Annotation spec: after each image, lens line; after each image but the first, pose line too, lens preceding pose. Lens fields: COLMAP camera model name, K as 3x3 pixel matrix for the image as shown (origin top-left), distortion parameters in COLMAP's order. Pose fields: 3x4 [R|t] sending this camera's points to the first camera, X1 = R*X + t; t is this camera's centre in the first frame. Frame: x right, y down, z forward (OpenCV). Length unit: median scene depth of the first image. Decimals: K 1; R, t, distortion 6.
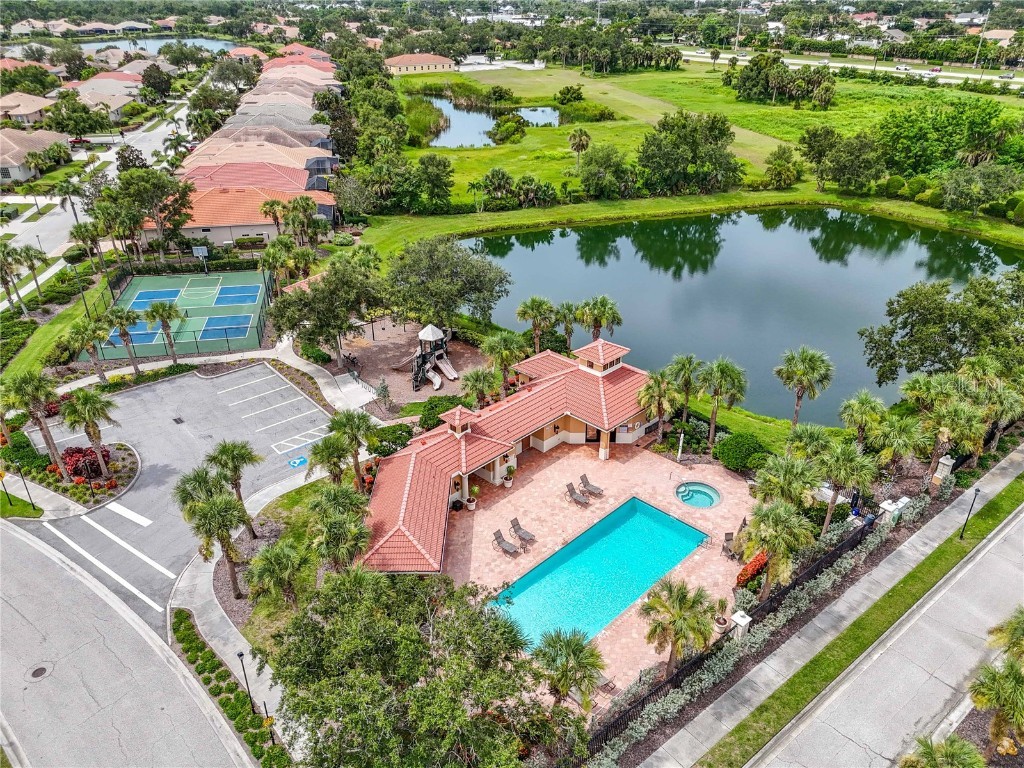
lens RADIAL K [[767.0, 0, 512.0], [0, 767.0, 384.0], [0, 0, 1]] dist [0.068231, -0.060438]
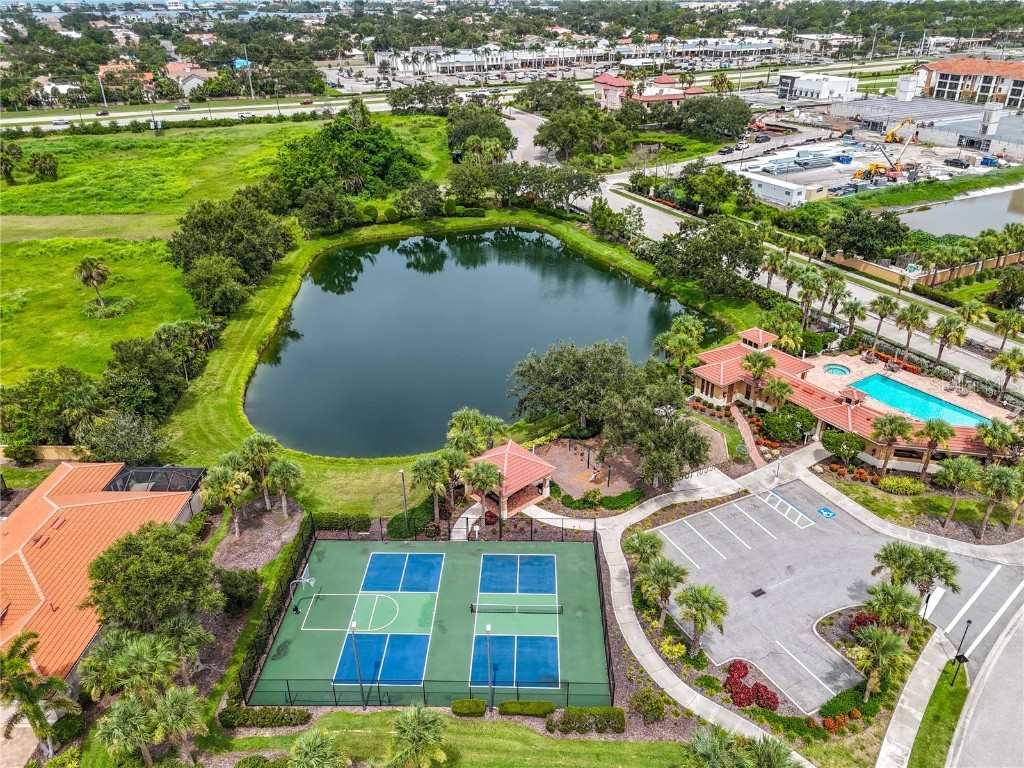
lens RADIAL K [[767.0, 0, 512.0], [0, 767.0, 384.0], [0, 0, 1]] dist [0.068231, -0.060438]
pose [[0.200978, -0.449561, 0.870346, -0.586042], [0.459486, 0.827936, 0.321552, -0.295119], [-0.865148, 0.335287, 0.372964, 0.403913]]
